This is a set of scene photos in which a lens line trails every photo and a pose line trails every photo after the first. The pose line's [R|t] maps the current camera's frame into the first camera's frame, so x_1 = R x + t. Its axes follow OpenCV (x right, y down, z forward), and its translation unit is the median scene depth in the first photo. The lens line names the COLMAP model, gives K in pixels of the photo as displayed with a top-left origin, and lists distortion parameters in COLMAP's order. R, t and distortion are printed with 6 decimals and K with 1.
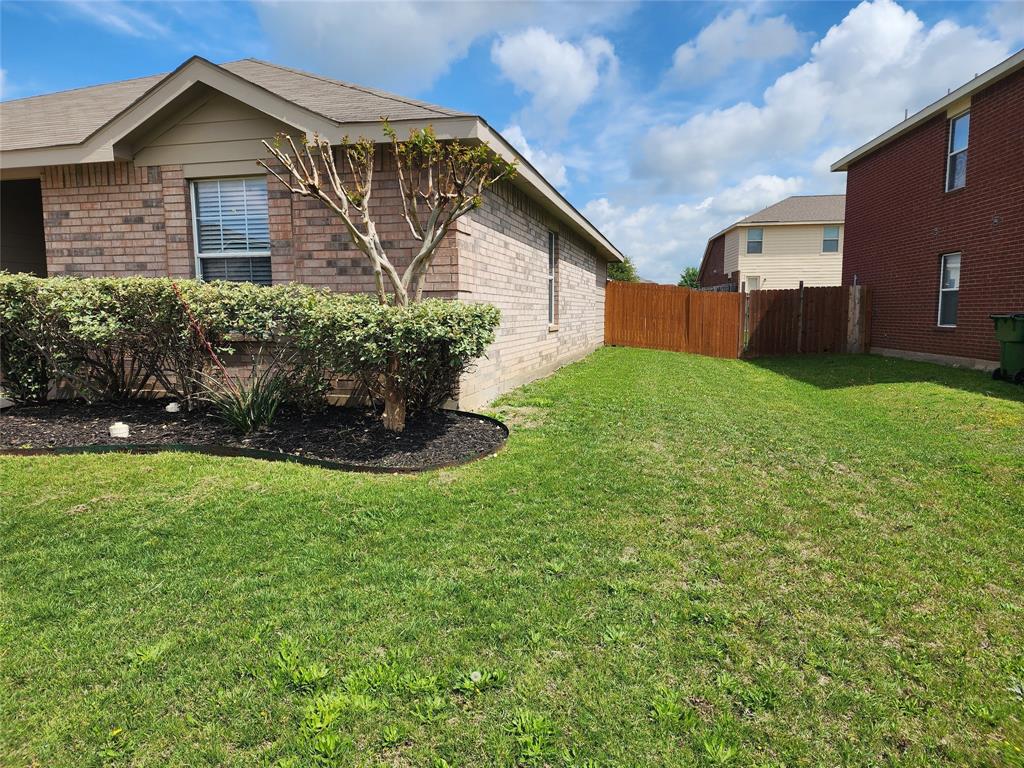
lens RADIAL K [[686.0, 0, 516.1], [0, 686.0, 377.5], [0, 0, 1]] dist [0.082699, -0.055240]
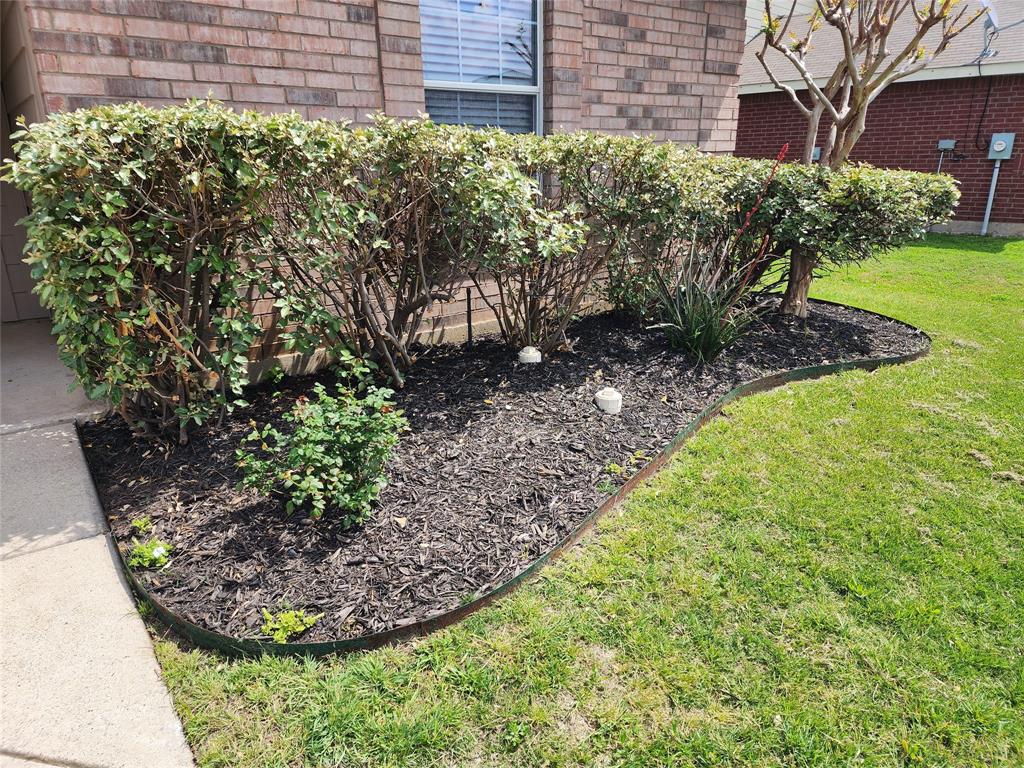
lens RADIAL K [[686.0, 0, 512.1], [0, 686.0, 377.8], [0, 0, 1]] dist [0.082699, -0.055240]
pose [[0.615709, -0.240358, 0.750420, -0.864388], [0.080850, 0.966586, 0.243258, -0.076374], [-0.783814, -0.089105, 0.614569, 0.573950]]
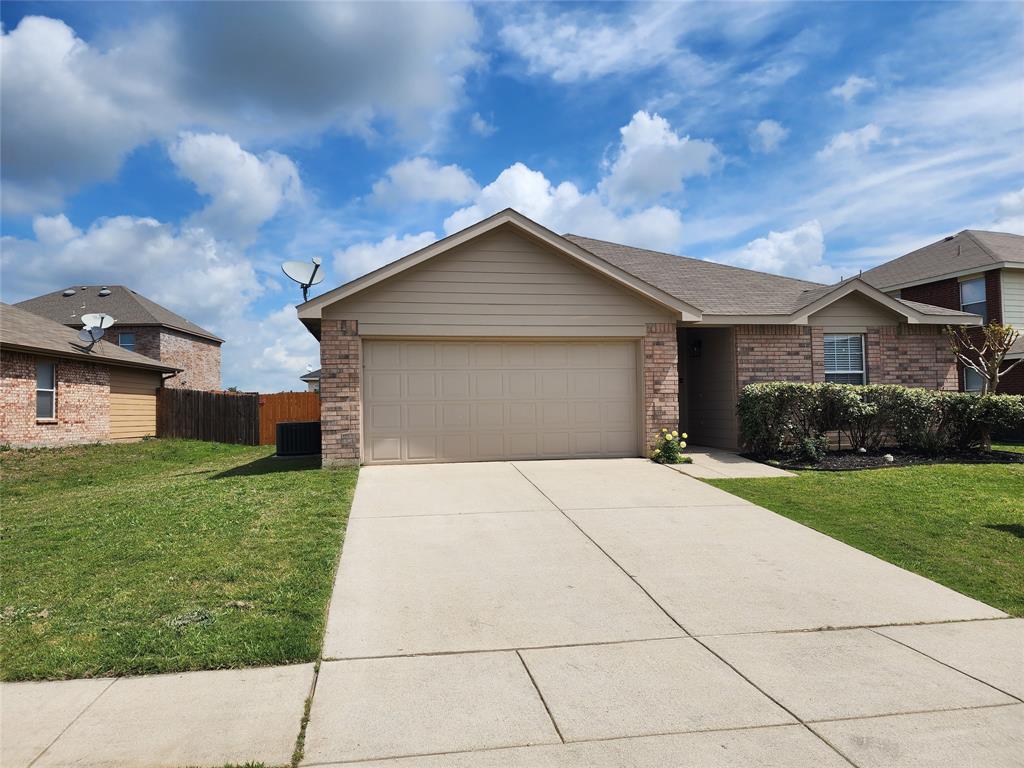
lens RADIAL K [[686.0, 0, 519.4], [0, 686.0, 389.6], [0, 0, 1]] dist [0.082699, -0.055240]
pose [[0.899039, 0.005685, 0.437832, -1.985597], [0.054005, 0.990842, -0.123759, 0.058910], [-0.434526, 0.134909, 0.890498, -0.308092]]
